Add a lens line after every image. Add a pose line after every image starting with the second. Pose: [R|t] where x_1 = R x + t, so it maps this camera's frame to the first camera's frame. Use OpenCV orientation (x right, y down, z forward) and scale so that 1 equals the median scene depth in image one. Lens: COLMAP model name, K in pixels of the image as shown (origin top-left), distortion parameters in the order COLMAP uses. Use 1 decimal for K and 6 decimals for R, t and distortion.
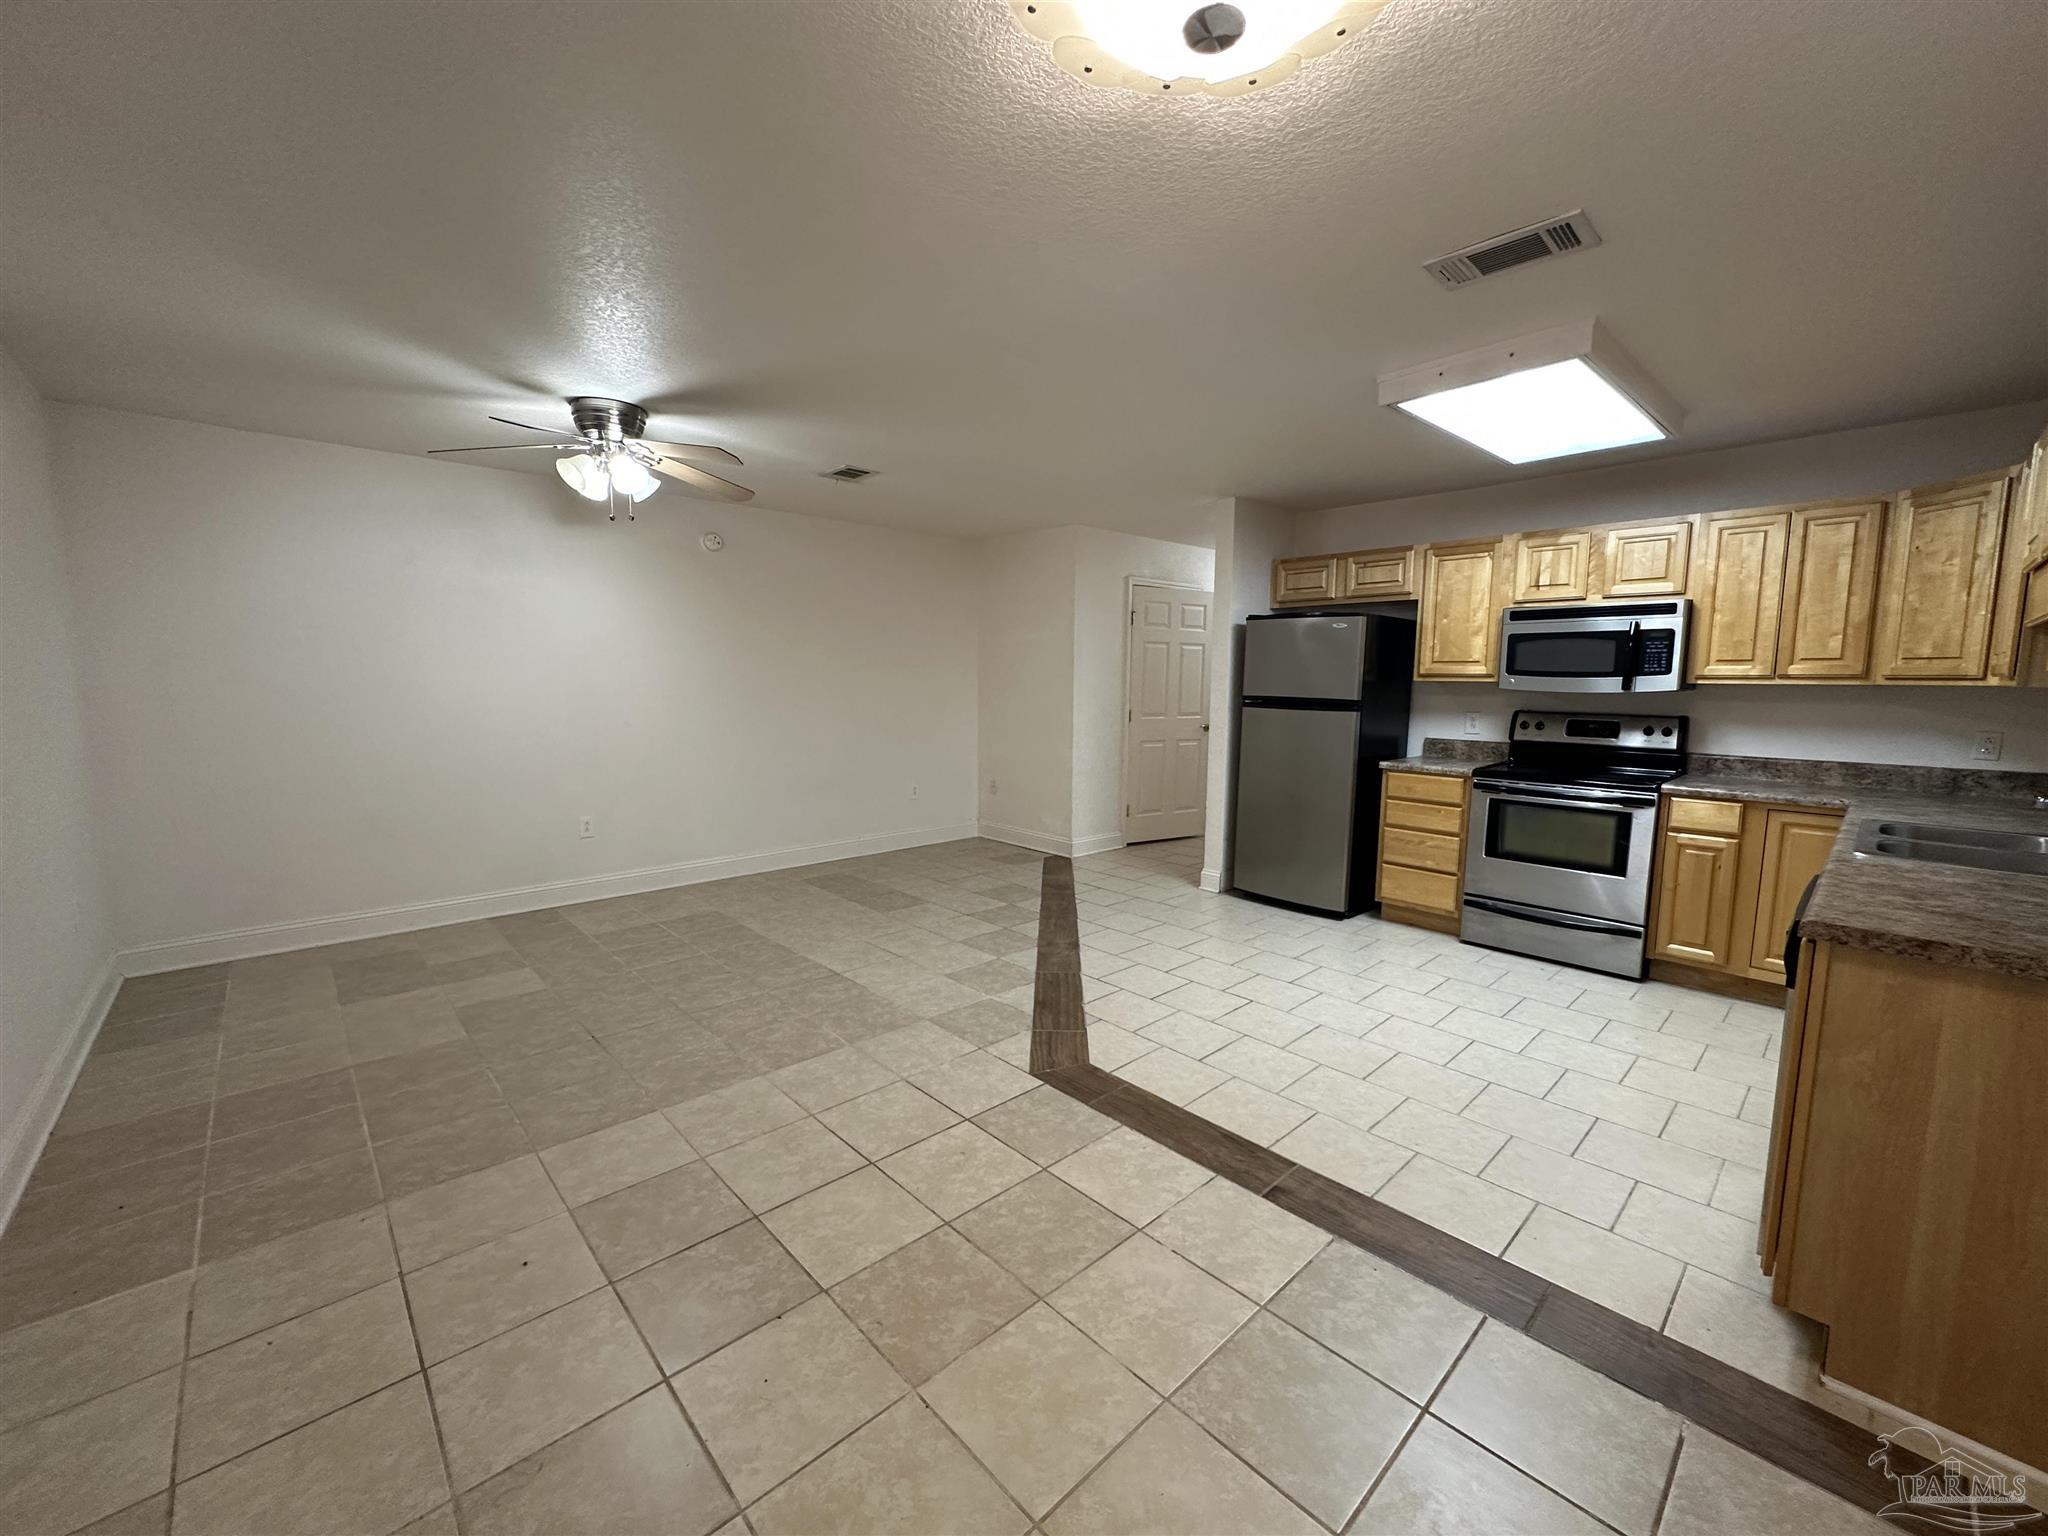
lens RADIAL K [[815.3, 0, 1026.4], [0, 815.3, 769.1], [0, 0, 1]] dist [0.001557, -0.000372]
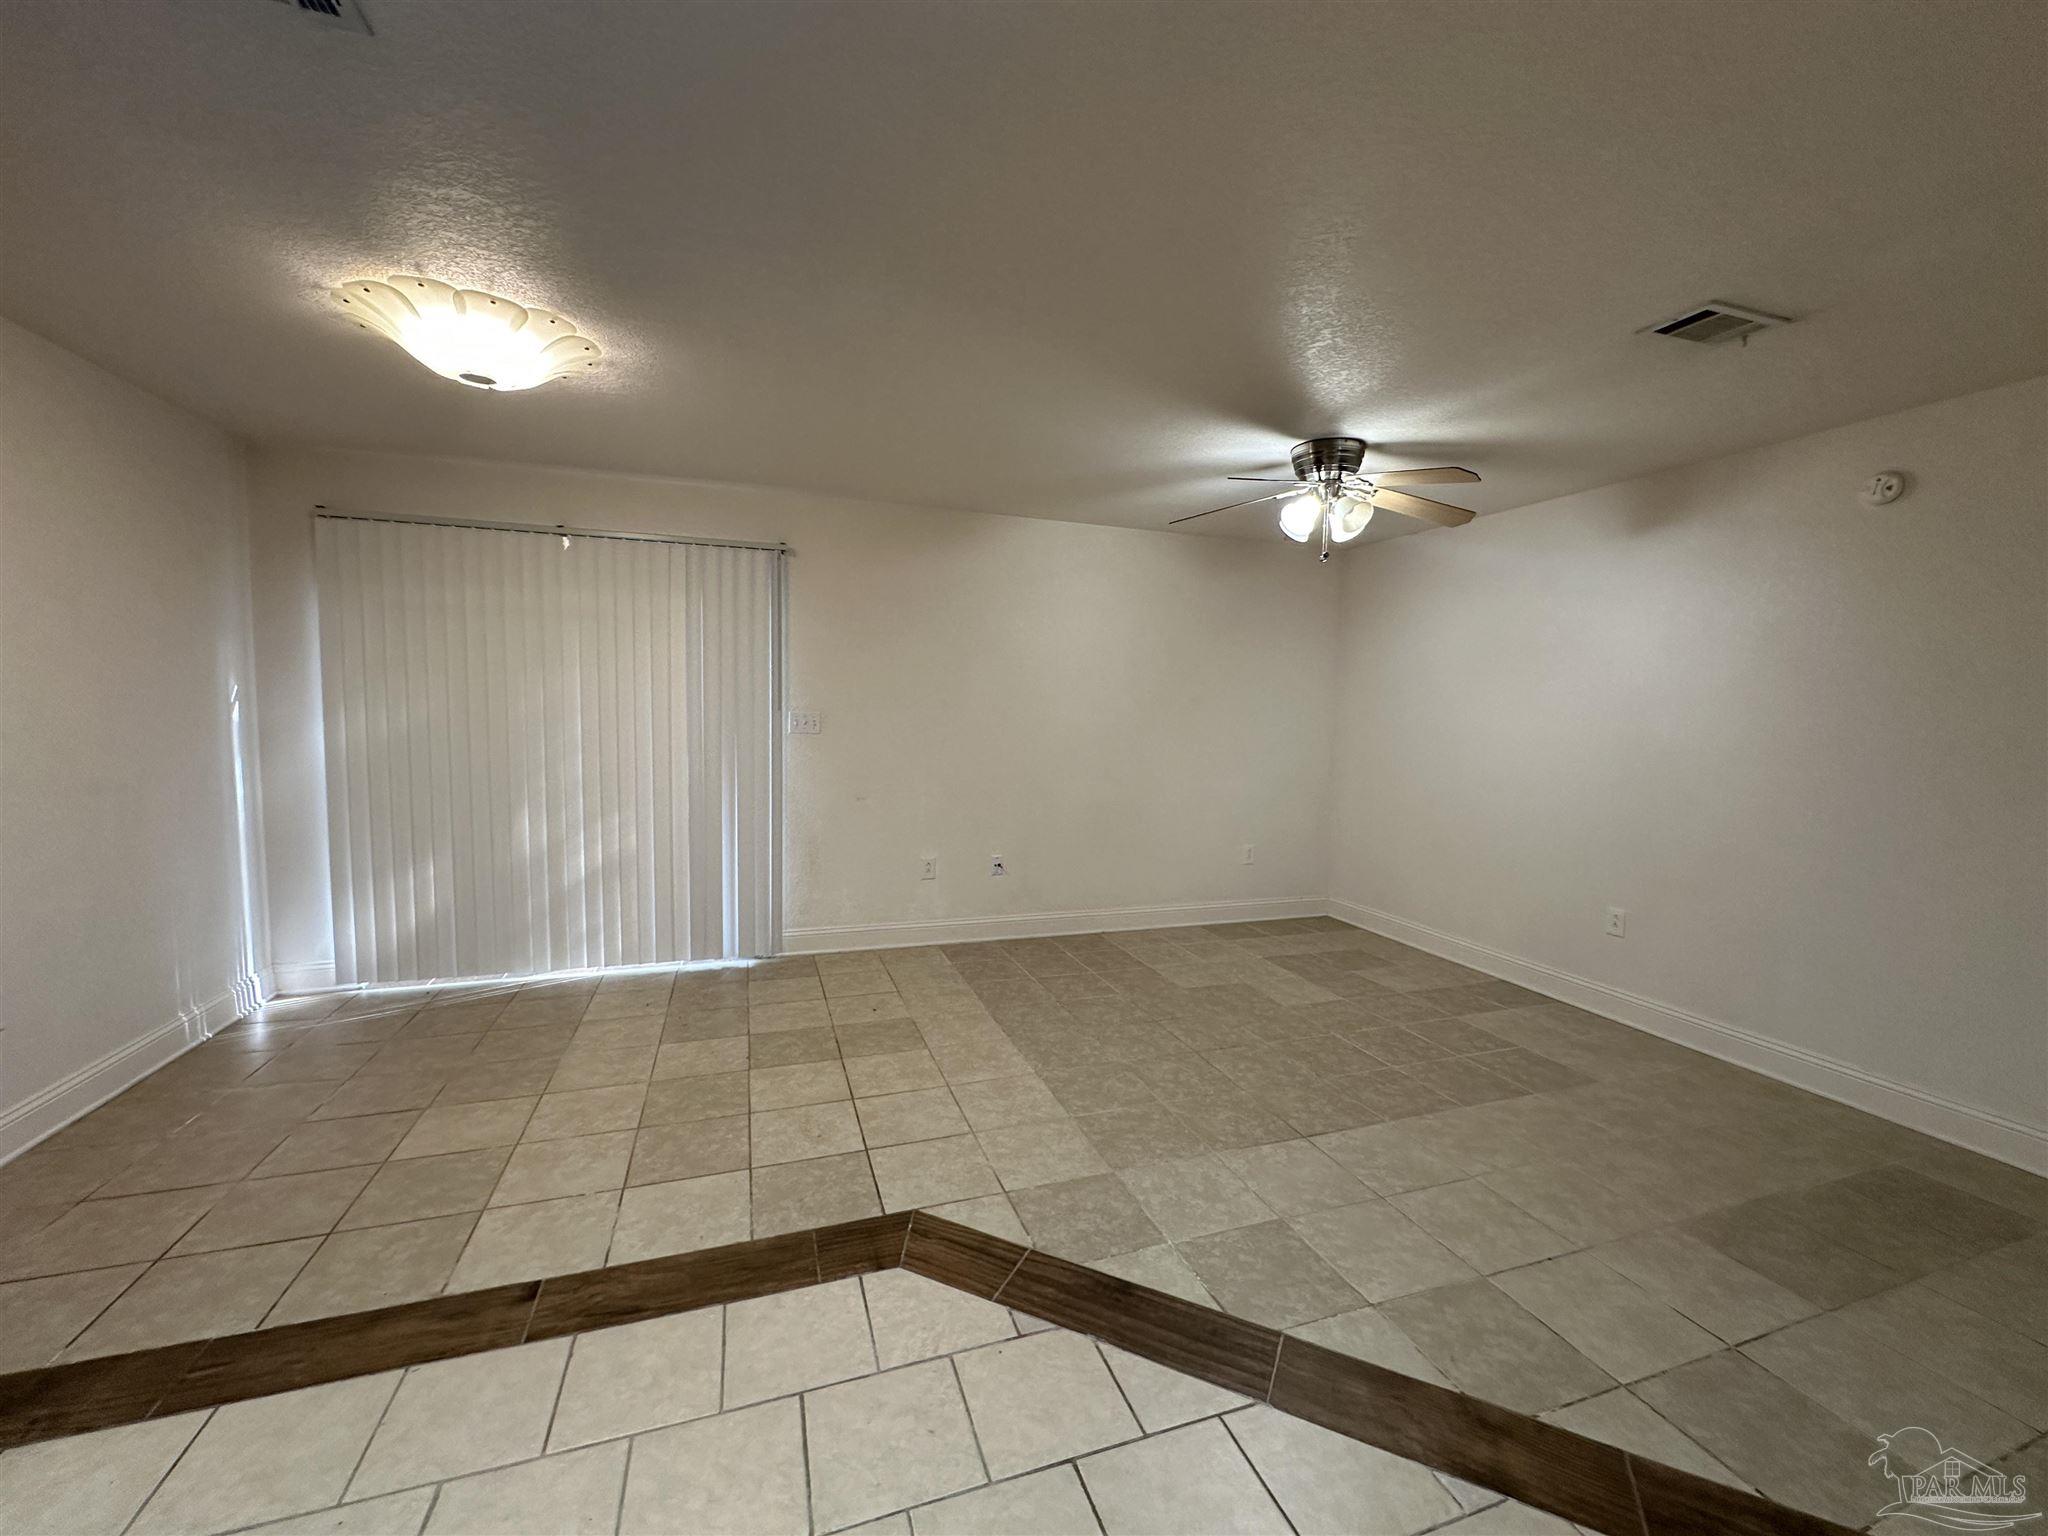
lens RADIAL K [[815.3, 0, 1026.7], [0, 815.3, 767.0], [0, 0, 1]] dist [0.001557, -0.000372]
pose [[-0.407394, 0.050276, -0.911868, 0.653892], [-0.124705, 0.986068, 0.110081, -0.150821], [0.904698, 0.158561, -0.395448, 1.326340]]
